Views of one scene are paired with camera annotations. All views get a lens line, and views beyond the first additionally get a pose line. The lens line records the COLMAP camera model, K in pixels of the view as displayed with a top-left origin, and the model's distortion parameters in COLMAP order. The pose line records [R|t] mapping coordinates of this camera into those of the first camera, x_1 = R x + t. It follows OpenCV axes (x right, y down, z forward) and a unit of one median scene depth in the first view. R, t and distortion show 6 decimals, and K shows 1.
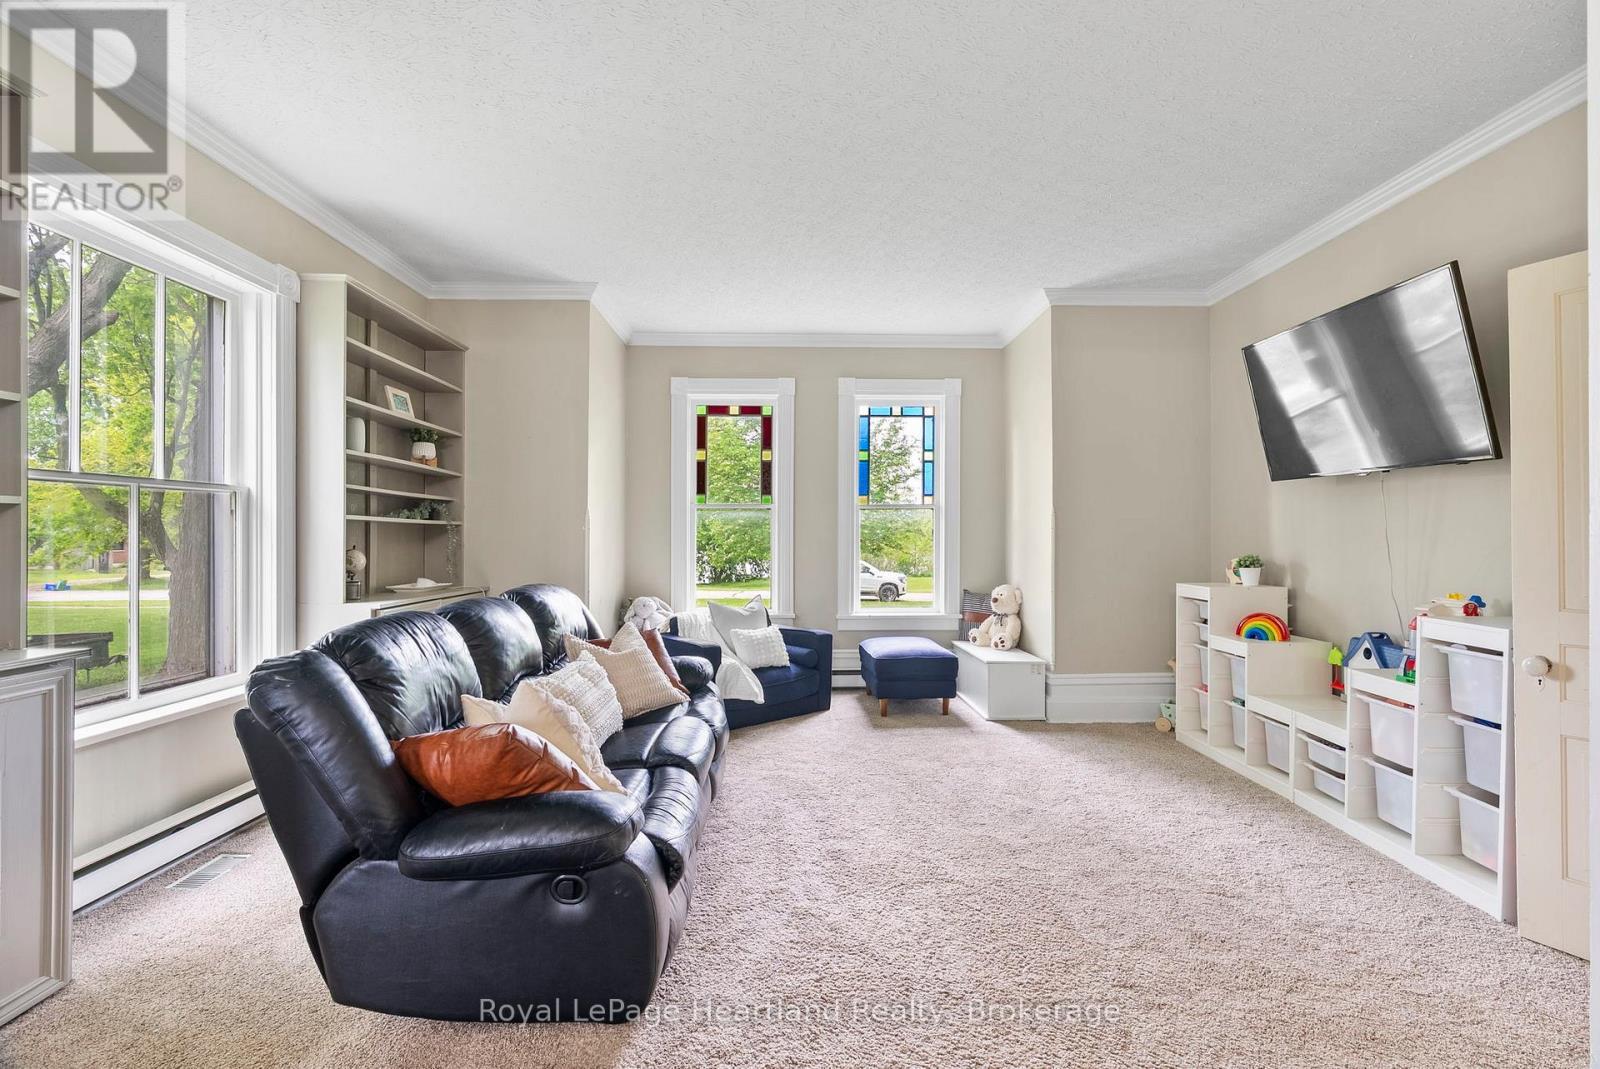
lens RADIAL K [[718.5, 0, 810.6], [0, 718.5, 531.1], [0, 0, 1]] dist [-0.015134, 0.005274]
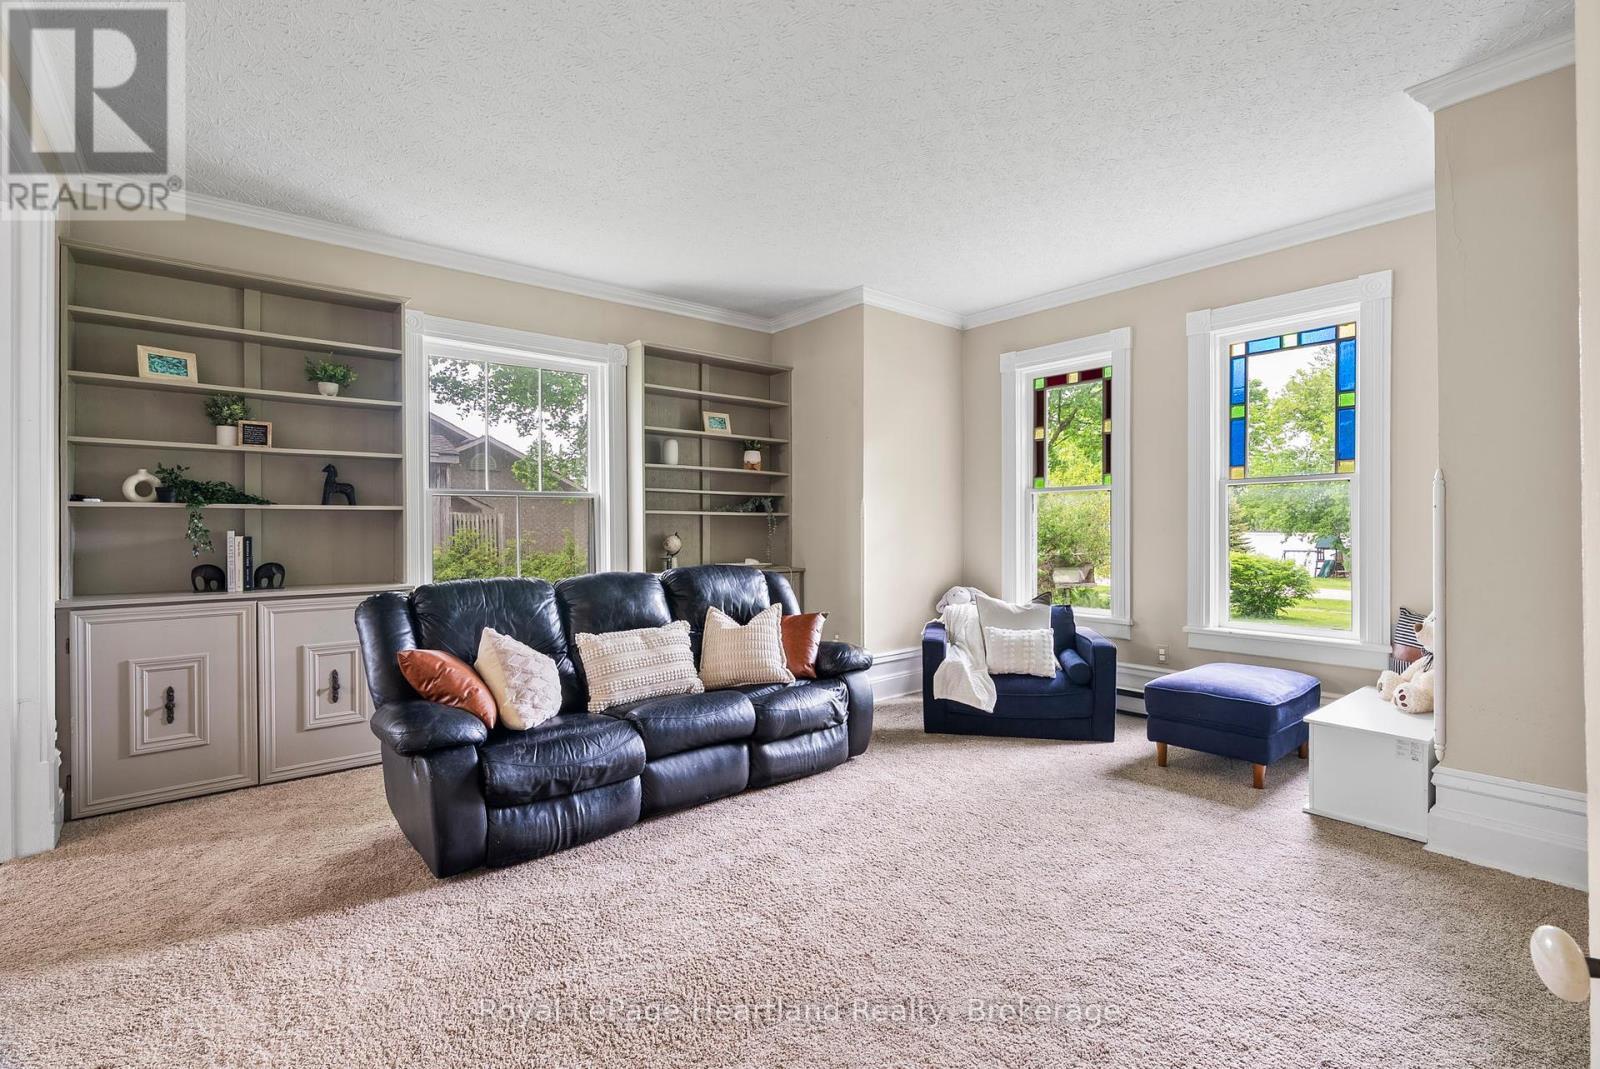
lens RADIAL K [[718.5, 0, 793.7], [0, 718.5, 531.9], [0, 0, 1]] dist [-0.015134, 0.005274]
pose [[0.620144, 0.004077, -0.784477, 0.463394], [0.012074, 0.999818, 0.014741, 0.000114], [0.784395, -0.018614, 0.619982, 0.254405]]
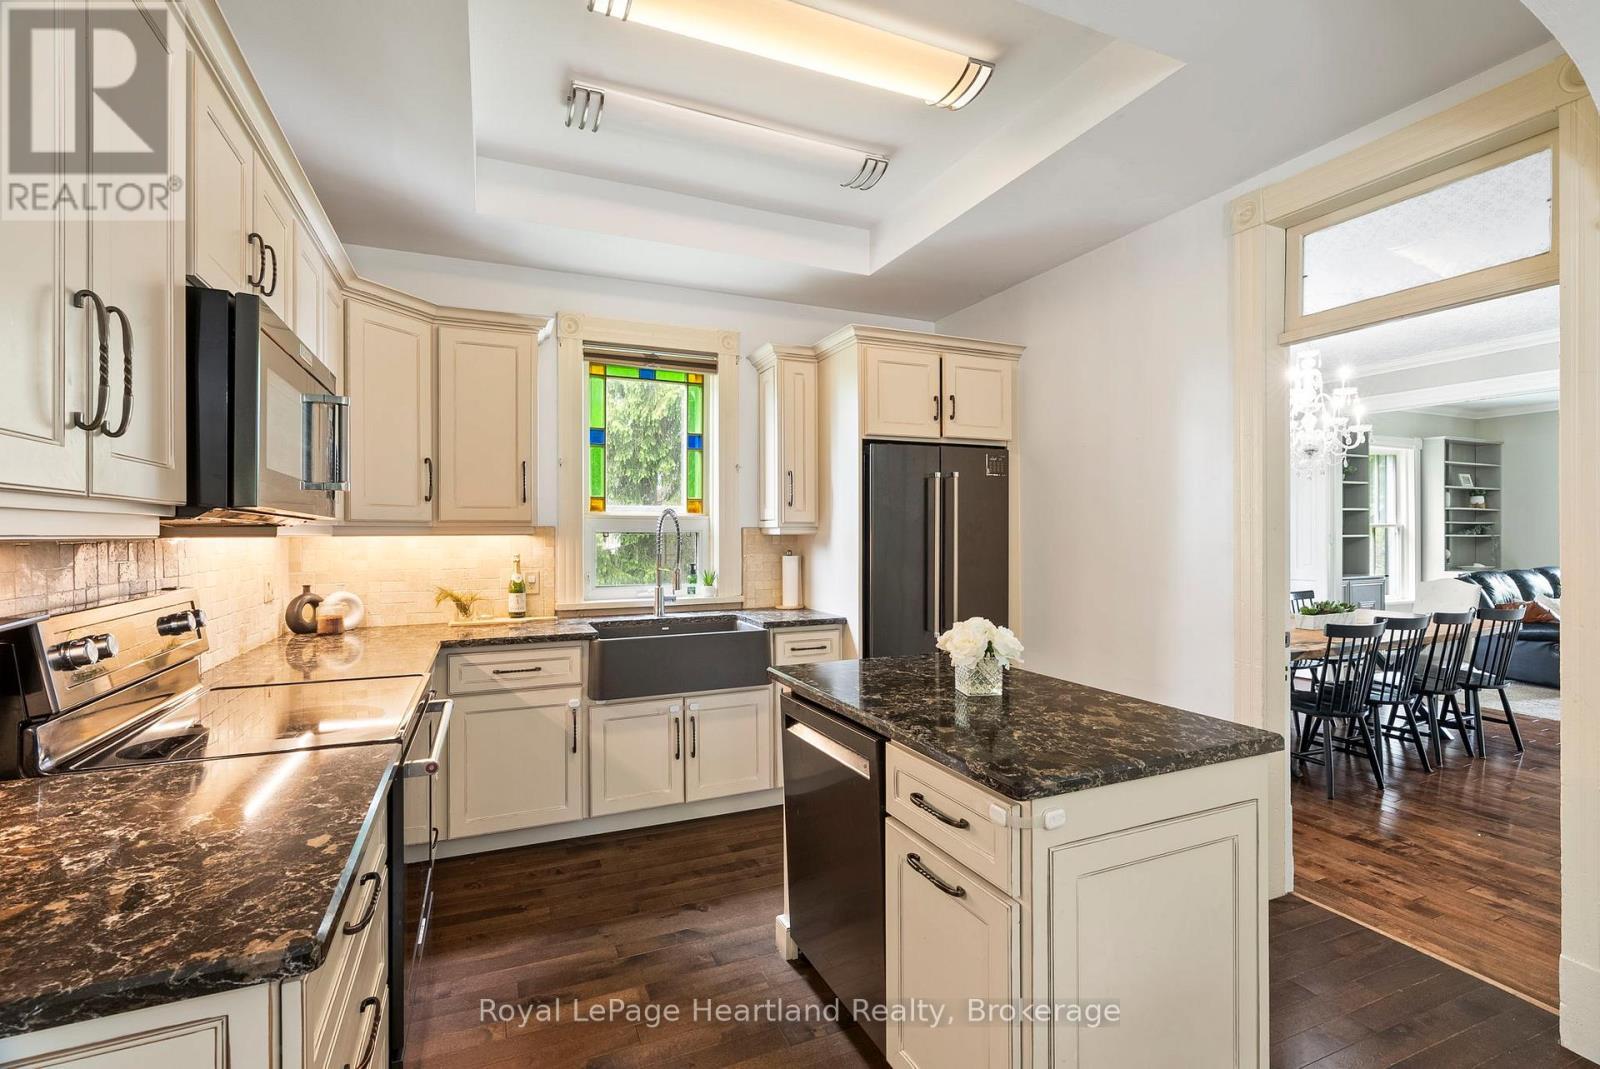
lens RADIAL K [[718.5, 0, 803.1], [0, 718.5, 532.1], [0, 0, 1]] dist [-0.015134, 0.005274]
pose [[0.369423, -0.004168, -0.929252, 0.574660], [0.011649, 0.999932, 0.000146, -0.041952], [0.929188, -0.010879, 0.369446, -1.395391]]
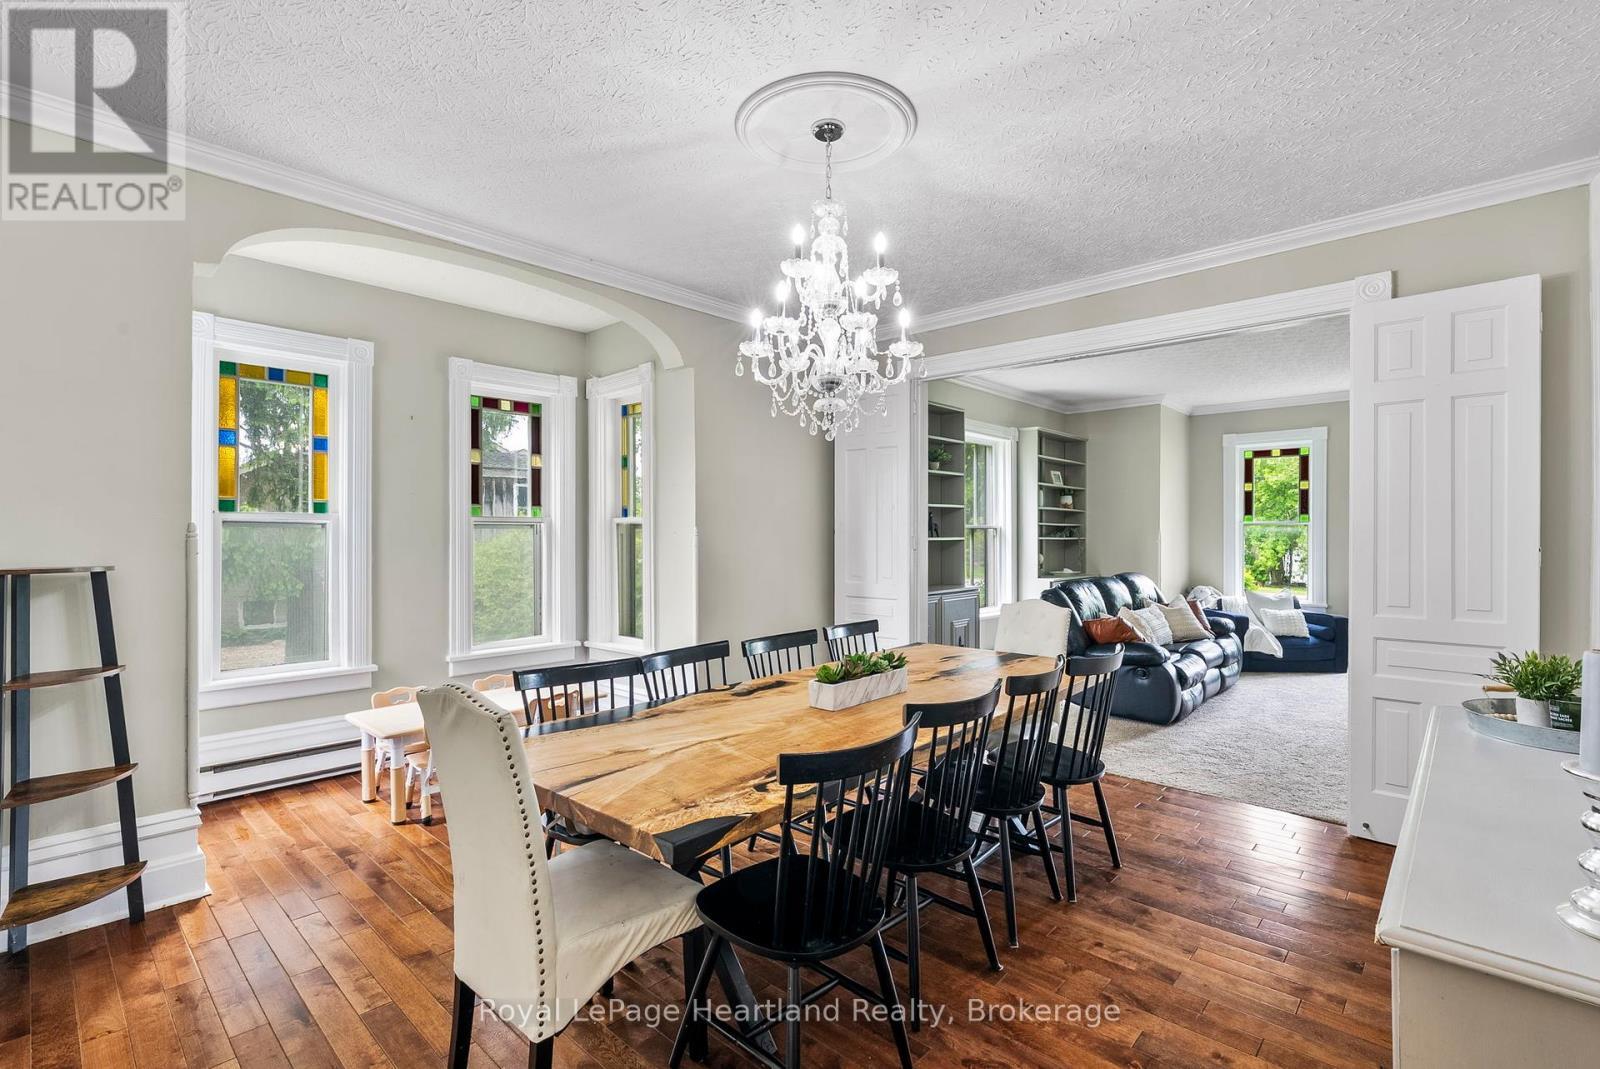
lens RADIAL K [[718.5, 0, 800.9], [0, 718.5, 535.9], [0, 0, 1]] dist [-0.015134, 0.005274]
pose [[0.705080, -0.000904, -0.709127, 0.280525], [0.007911, 0.999947, 0.006591, -0.034552], [0.709084, -0.010257, 0.705049, -0.762929]]
